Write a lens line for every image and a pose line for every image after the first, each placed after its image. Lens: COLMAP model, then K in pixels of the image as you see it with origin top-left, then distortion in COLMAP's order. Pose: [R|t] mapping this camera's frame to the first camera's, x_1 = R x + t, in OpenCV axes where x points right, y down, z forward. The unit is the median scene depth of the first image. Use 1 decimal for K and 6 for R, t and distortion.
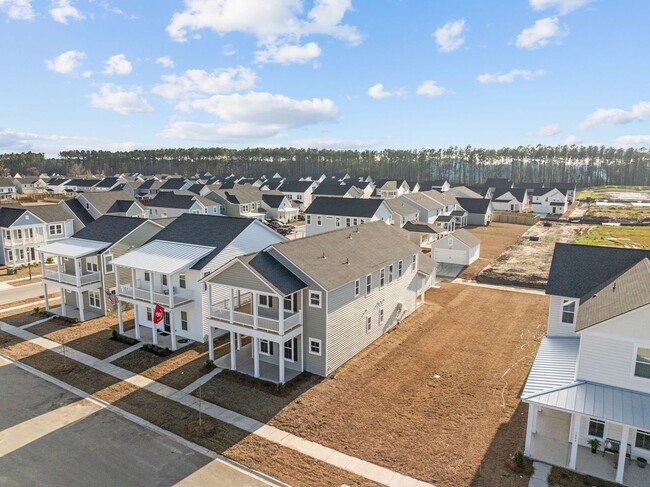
lens RADIAL K [[459.0, 0, 325.0], [0, 459.0, 243.5], [0, 0, 1]] dist [-0.035618, 0.003516]
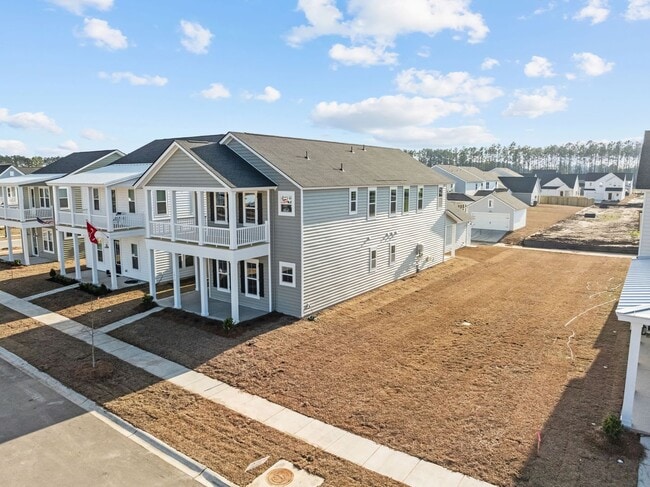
lens RADIAL K [[459.0, 0, 325.0], [0, 459.0, 243.5], [0, 0, 1]] dist [-0.035618, 0.003516]
pose [[0.996356, 0.007497, -0.084959, 0.083263], [-0.009049, 0.999799, -0.017887, 0.167570], [0.084808, 0.018591, 0.996224, 0.271660]]
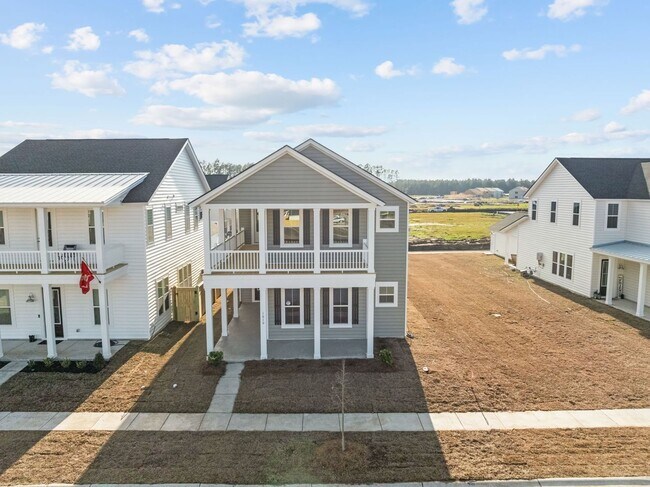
lens RADIAL K [[459.0, 0, 325.0], [0, 459.0, 243.5], [0, 0, 1]] dist [-0.035618, 0.003516]
pose [[0.841523, -0.068970, 0.535801, -0.389406], [0.095517, 0.995187, -0.021915, 0.139785], [-0.531711, 0.069620, 0.844060, 0.430129]]
